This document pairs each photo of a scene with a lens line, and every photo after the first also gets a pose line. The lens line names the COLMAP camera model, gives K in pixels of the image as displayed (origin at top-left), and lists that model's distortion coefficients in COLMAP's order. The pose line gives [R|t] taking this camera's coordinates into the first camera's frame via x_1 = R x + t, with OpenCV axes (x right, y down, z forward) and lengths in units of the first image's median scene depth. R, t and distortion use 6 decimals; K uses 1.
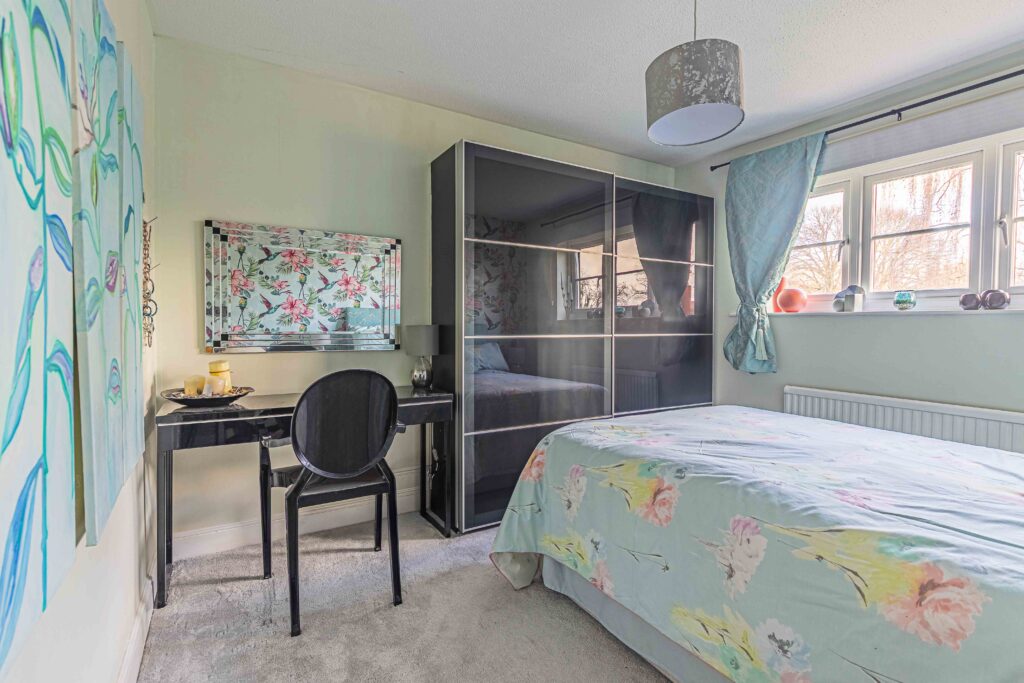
lens RADIAL K [[460.7, 0, 512.0], [0, 460.7, 341.5], [0, 0, 1]] dist [0.001341, -0.000068]
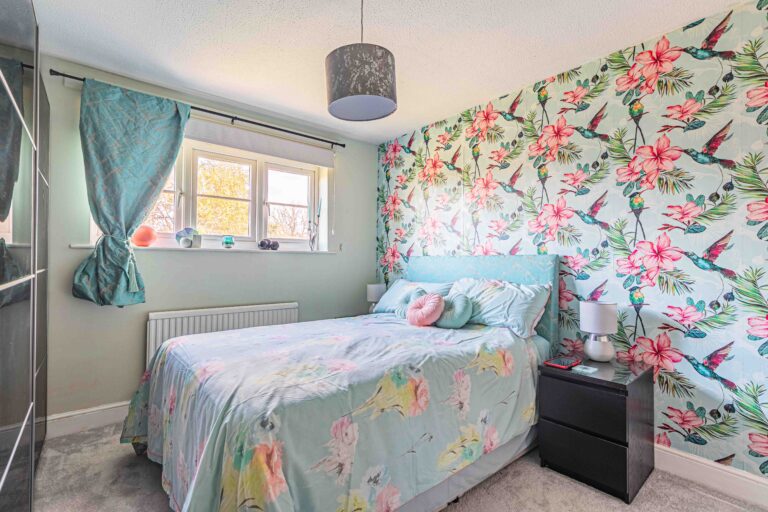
lens RADIAL K [[345.5, 0, 384.0], [0, 345.5, 256.0], [0, 0, 1]] dist [0.001341, -0.000068]
pose [[-0.115675, 0.002601, 0.993284, -0.354015], [0.029336, 0.999569, 0.000799, -0.030038], [-0.992854, 0.029231, -0.115702, 0.649716]]
